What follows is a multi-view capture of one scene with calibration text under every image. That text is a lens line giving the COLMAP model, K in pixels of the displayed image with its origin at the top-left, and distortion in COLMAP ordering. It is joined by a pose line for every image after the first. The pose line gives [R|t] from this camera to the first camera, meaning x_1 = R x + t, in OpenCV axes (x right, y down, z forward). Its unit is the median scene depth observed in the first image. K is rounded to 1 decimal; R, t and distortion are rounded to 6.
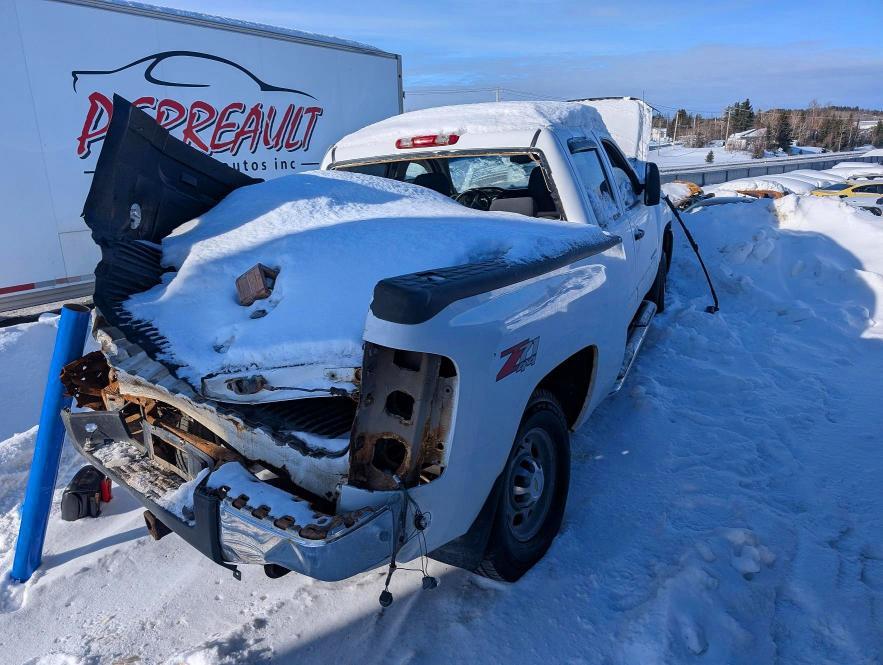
lens RADIAL K [[627.3, 0, 444.3], [0, 627.3, 341.4], [0, 0, 1]] dist [0.016967, -0.015094]
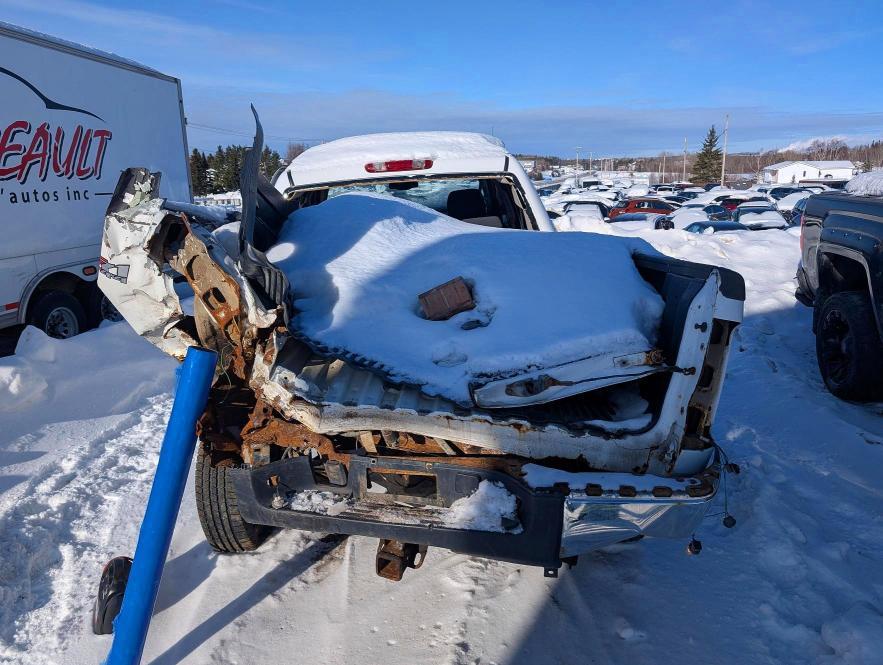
lens RADIAL K [[627.3, 0, 449.5], [0, 627.3, 332.3], [0, 0, 1]] dist [0.016967, -0.015094]
pose [[0.881607, -0.107049, 0.459683, -0.296074], [0.136725, 0.990103, -0.031647, -0.001614], [-0.451746, 0.090750, 0.887519, 0.044562]]
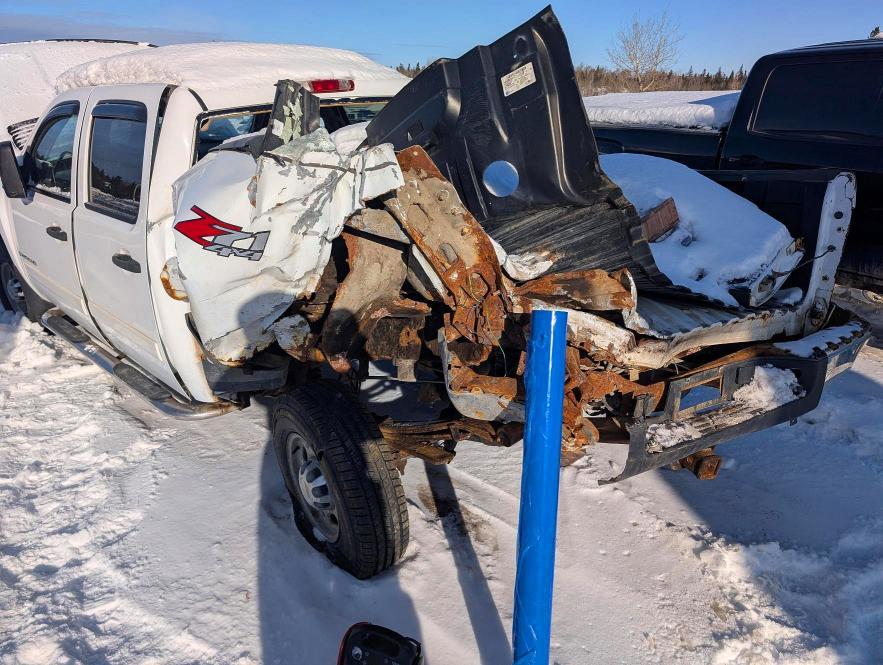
lens RADIAL K [[627.3, 0, 451.1], [0, 627.3, 331.8], [0, 0, 1]] dist [0.016967, -0.015094]
pose [[0.316775, -0.309437, 0.896606, -0.548015], [0.274426, 0.934758, 0.225648, -0.095968], [-0.907934, 0.174572, 0.381026, 0.366421]]
